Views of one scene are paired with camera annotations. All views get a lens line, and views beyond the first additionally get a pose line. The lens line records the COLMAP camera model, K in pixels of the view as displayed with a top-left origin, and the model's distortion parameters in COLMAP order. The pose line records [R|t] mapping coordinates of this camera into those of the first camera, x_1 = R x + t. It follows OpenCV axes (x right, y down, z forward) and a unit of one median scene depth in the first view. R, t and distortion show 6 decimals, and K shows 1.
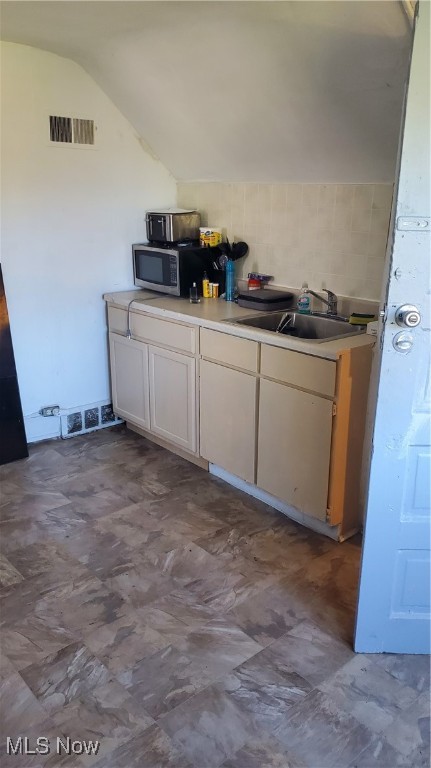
lens RADIAL K [[619.0, 0, 215.5], [0, 619.0, 384.0], [0, 0, 1]] dist [-0.002036, -0.002246]
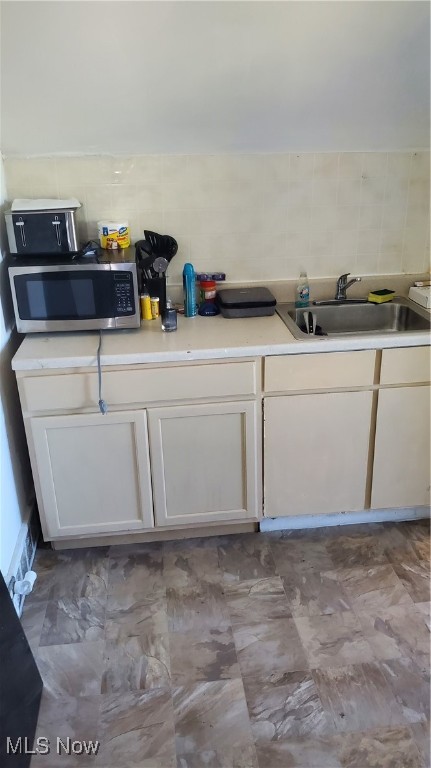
lens RADIAL K [[569.6, 0, 215.6], [0, 569.6, 401.3], [0, 0, 1]] dist [-0.068779, 0.001051]
pose [[0.559163, -0.347742, 0.752603, -0.496083], [0.285050, 0.933077, 0.219347, -0.176386], [-0.778513, 0.091879, 0.620867, 0.550933]]
